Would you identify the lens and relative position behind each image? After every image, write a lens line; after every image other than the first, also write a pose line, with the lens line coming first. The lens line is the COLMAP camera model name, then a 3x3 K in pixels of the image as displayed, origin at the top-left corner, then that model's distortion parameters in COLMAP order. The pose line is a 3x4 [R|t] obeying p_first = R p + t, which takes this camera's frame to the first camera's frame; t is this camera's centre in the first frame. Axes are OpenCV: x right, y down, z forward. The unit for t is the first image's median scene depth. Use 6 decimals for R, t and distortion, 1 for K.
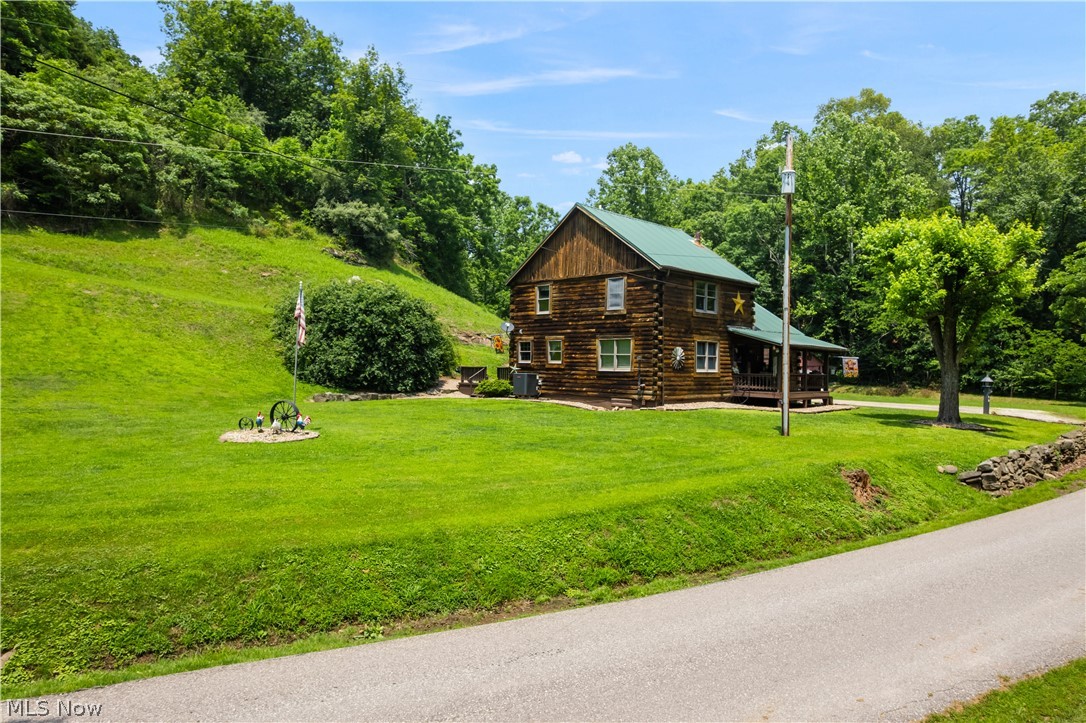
lens RADIAL K [[716.2, 0, 543.8], [0, 716.2, 361.0], [0, 0, 1]] dist [-0.065030, 0.062202]
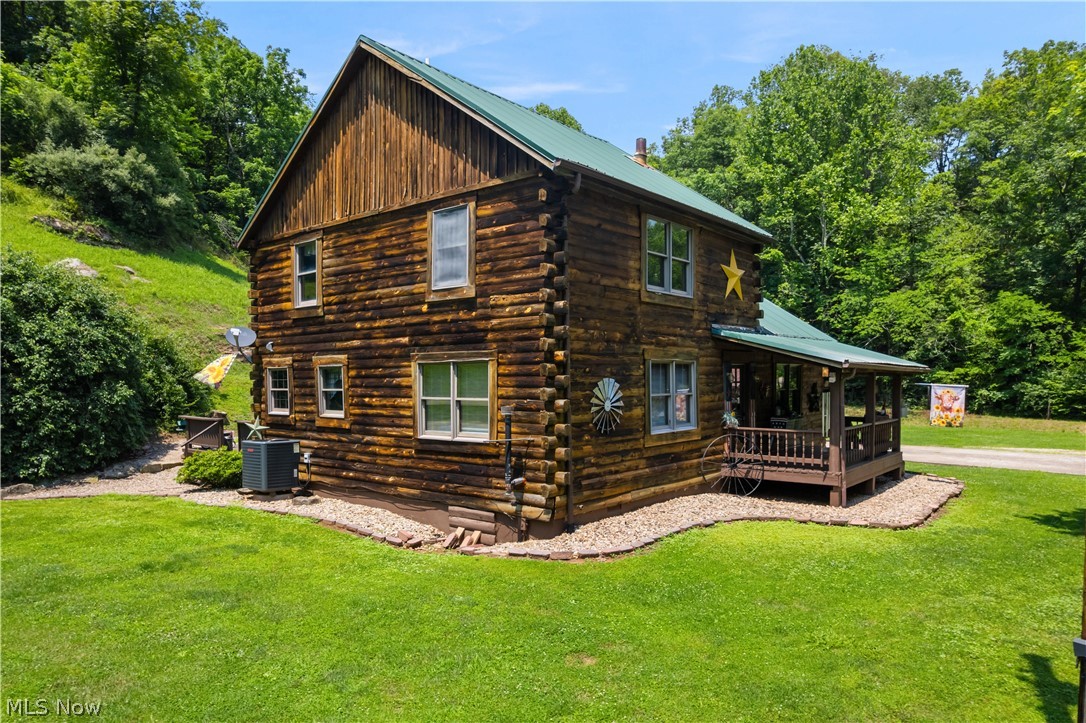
lens RADIAL K [[716.2, 0, 528.8], [0, 716.2, 394.4], [0, 0, 1]] dist [-0.065030, 0.062202]
pose [[0.996453, -0.026038, 0.080027, 0.101792], [0.023474, 0.999186, 0.032815, -0.022166], [-0.080816, -0.030820, 0.996252, 0.550399]]
